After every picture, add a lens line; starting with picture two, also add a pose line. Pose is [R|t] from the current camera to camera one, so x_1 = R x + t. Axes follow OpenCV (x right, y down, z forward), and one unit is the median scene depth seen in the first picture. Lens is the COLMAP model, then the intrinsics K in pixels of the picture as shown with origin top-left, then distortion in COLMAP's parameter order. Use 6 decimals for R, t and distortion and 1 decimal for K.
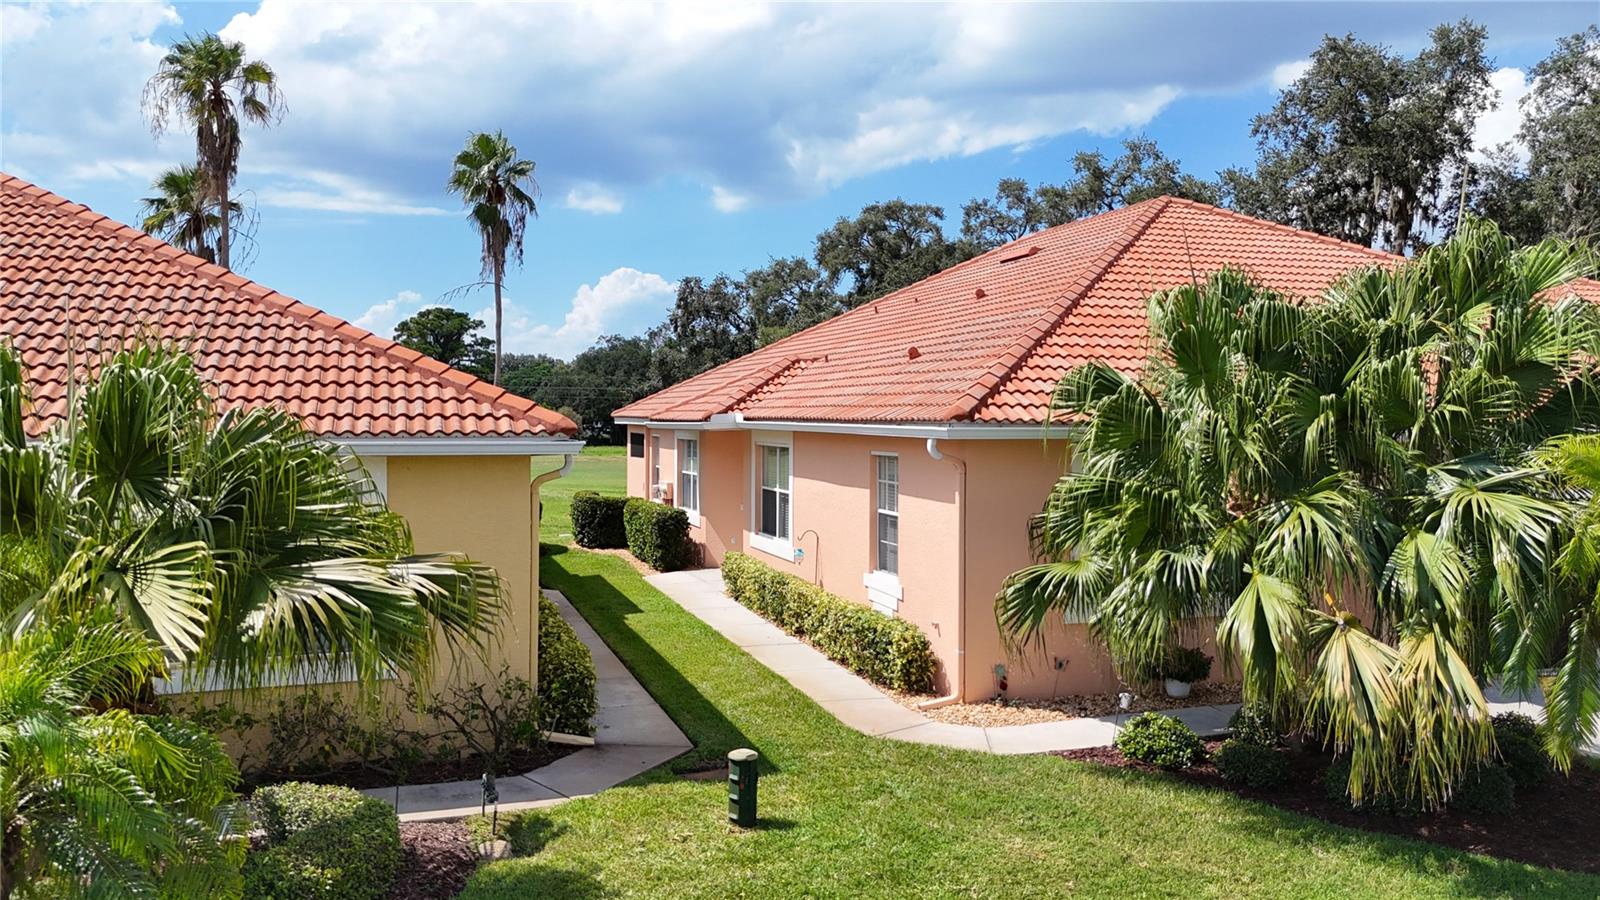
lens RADIAL K [[1196.2, 0, 800.0], [0, 1196.2, 450.0], [0, 0, 1]] dist [0.066741, -0.067890]
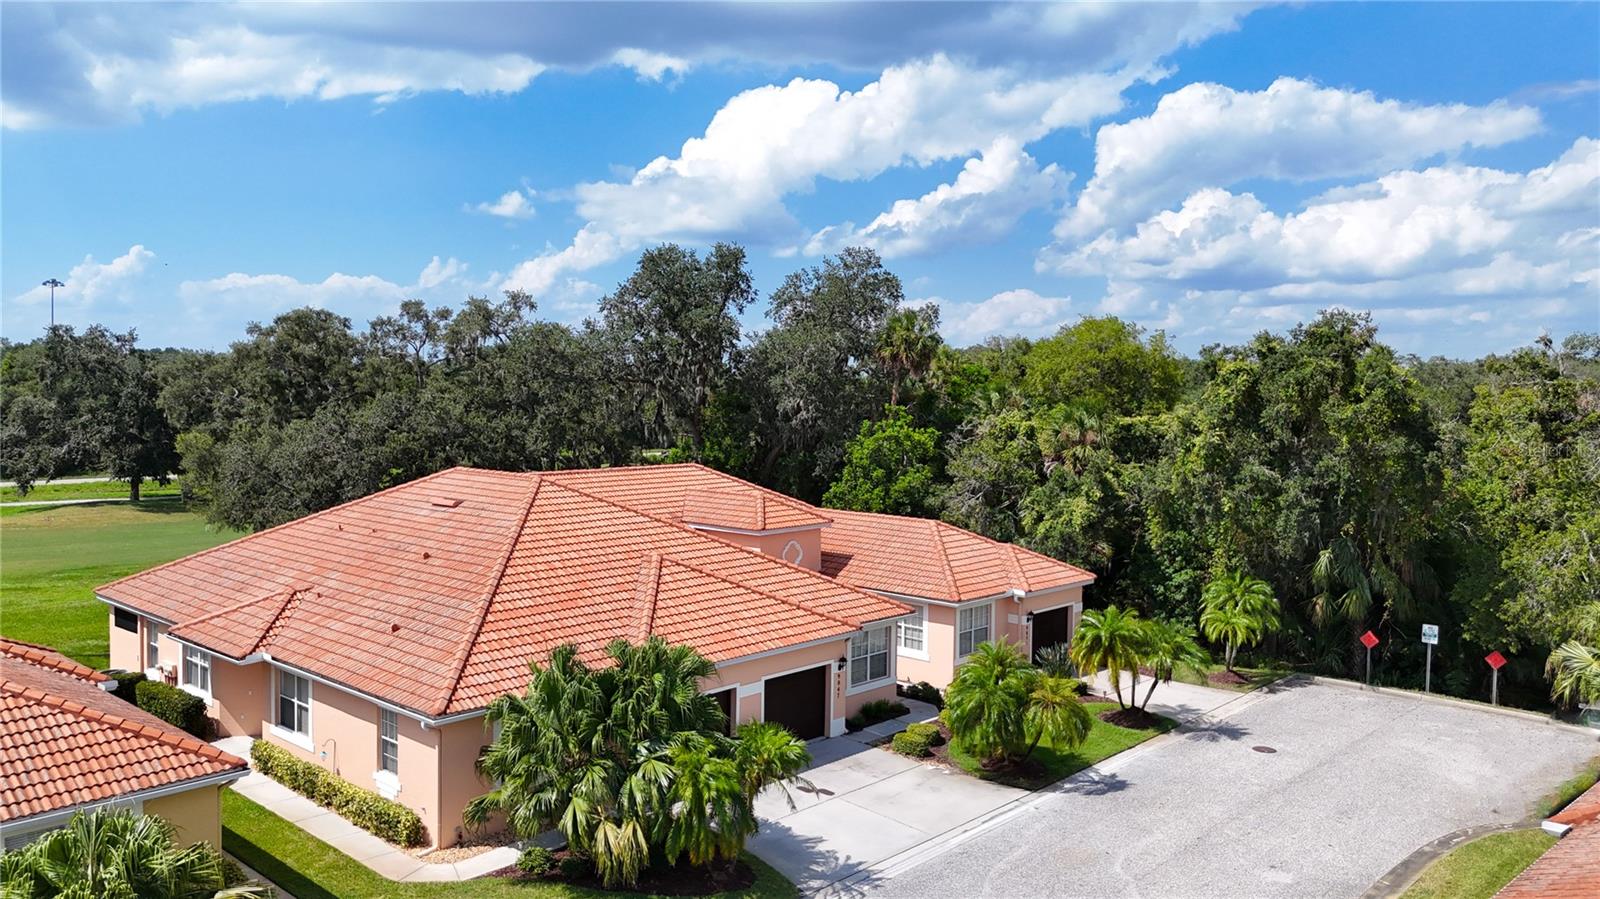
lens RADIAL K [[1196.2, 0, 800.0], [0, 1196.2, 449.5], [0, 0, 1]] dist [0.066741, -0.067890]
pose [[0.875138, -0.021079, 0.483415, -0.287784], [0.004236, 0.999346, 0.035909, -0.505200], [-0.483856, -0.029378, 0.874655, -0.992568]]
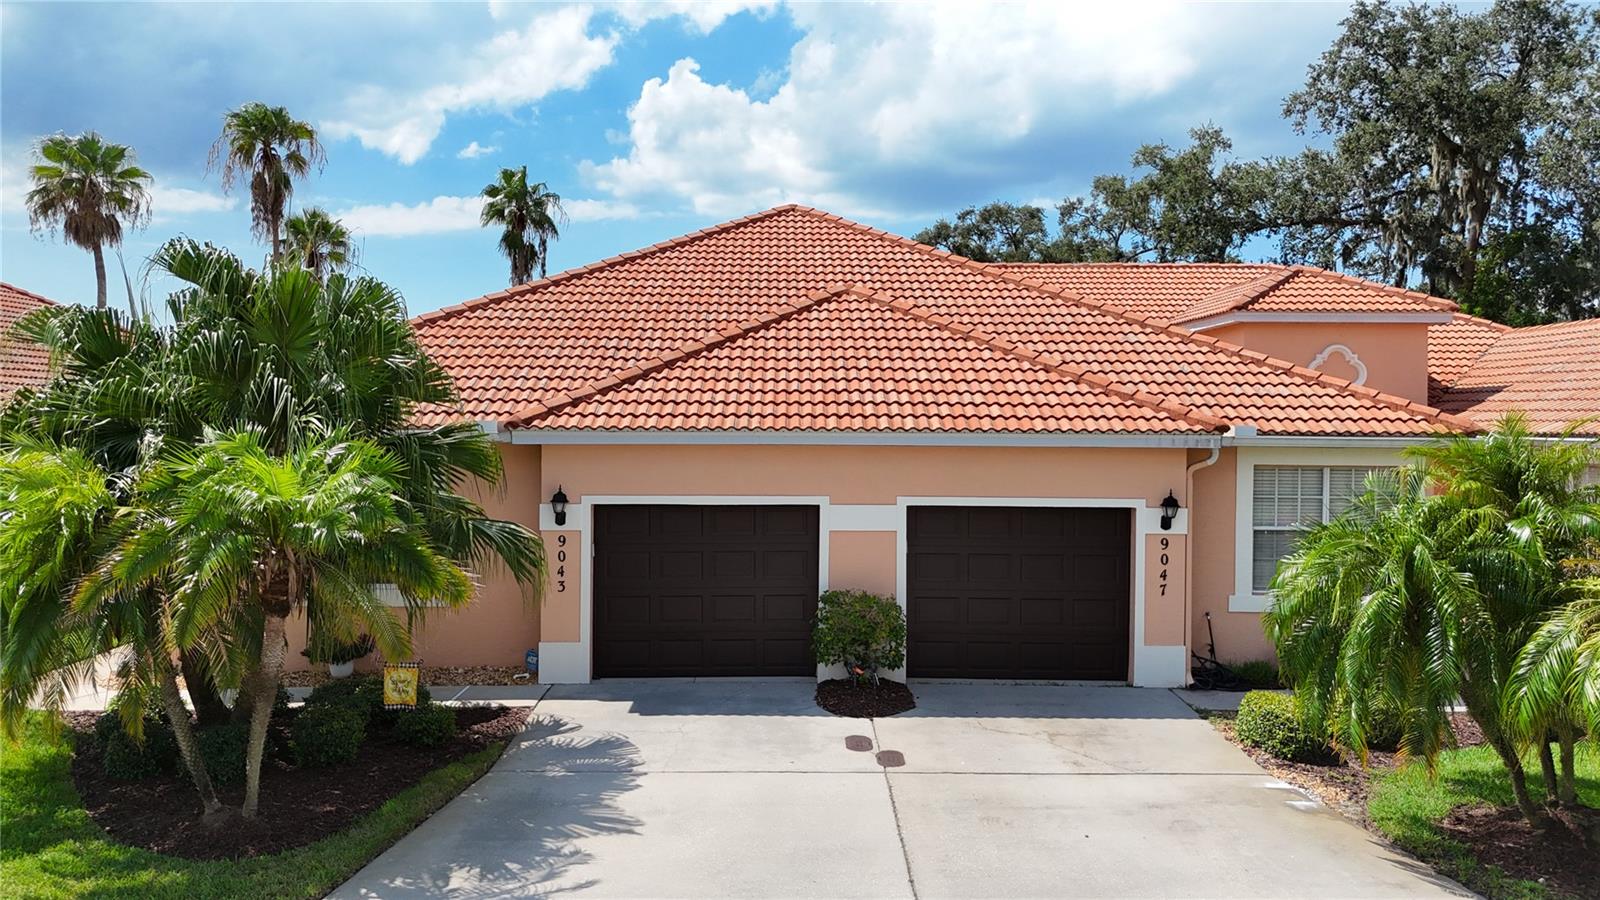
lens RADIAL K [[1196.2, 0, 800.0], [0, 1196.2, 450.0], [0, 0, 1]] dist [0.066741, -0.067890]
pose [[0.951770, 0.011071, -0.306611, 1.024637], [-0.012549, 0.999917, -0.002848, -0.006864], [0.306554, 0.006558, 0.951831, 0.074506]]
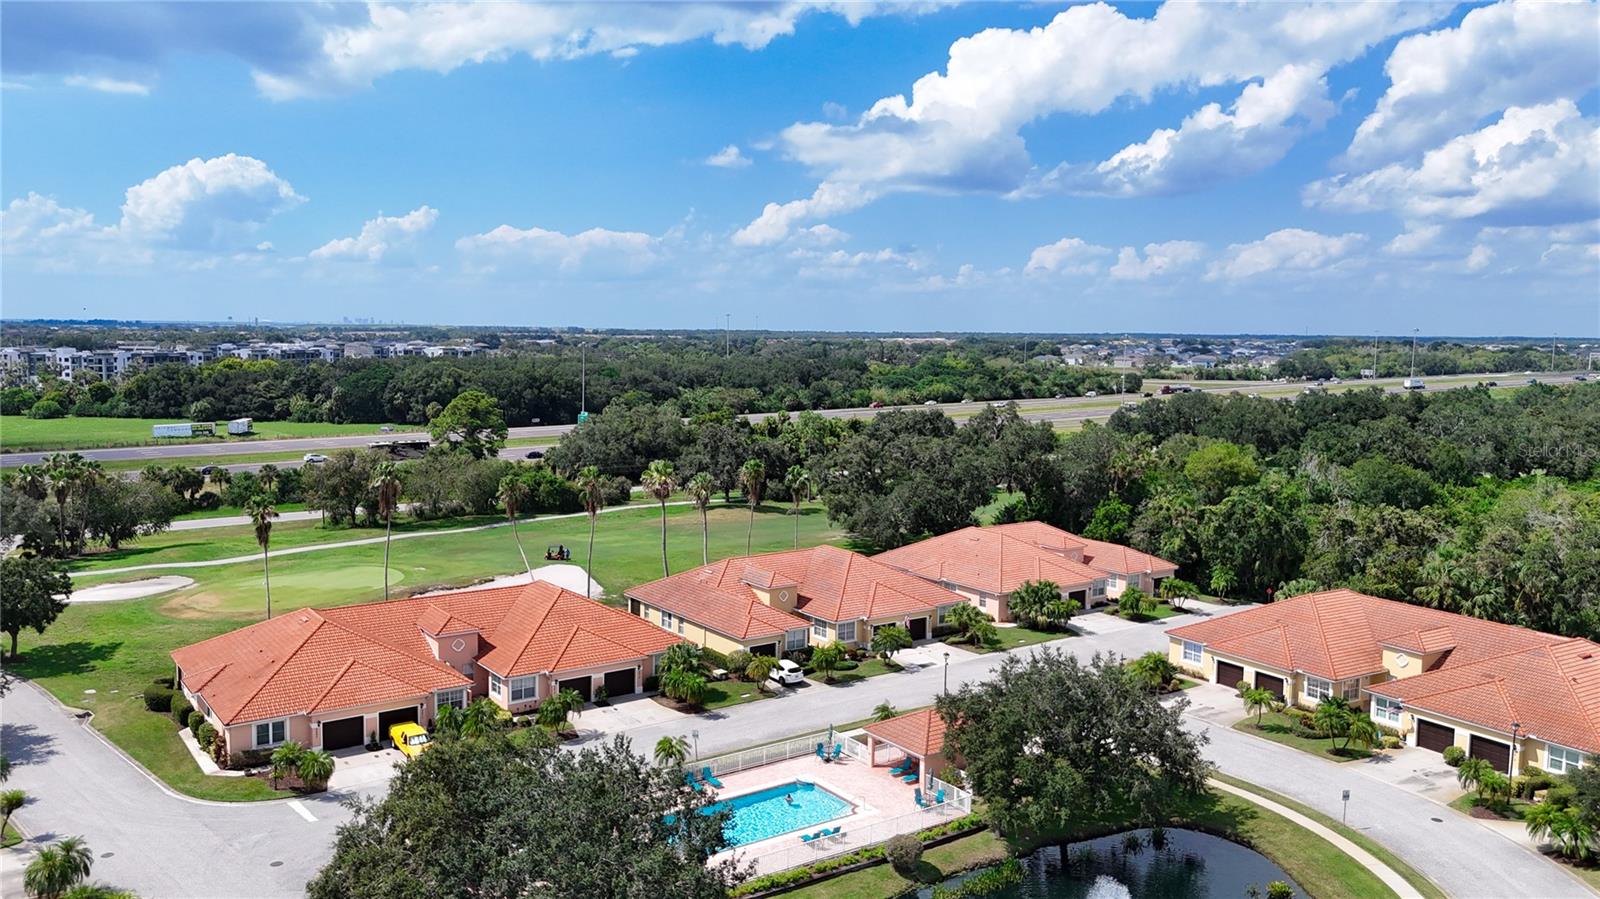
lens RADIAL K [[1220.9, 0, 800.0], [0, 1220.9, 449.5], [0, 0, 1]] dist [0.039665, -0.012250]
pose [[0.954811, -0.021060, 0.296467, -3.907652], [-0.000852, 0.997288, 0.073587, -1.731107], [-0.297213, -0.070515, 0.952204, -7.085413]]
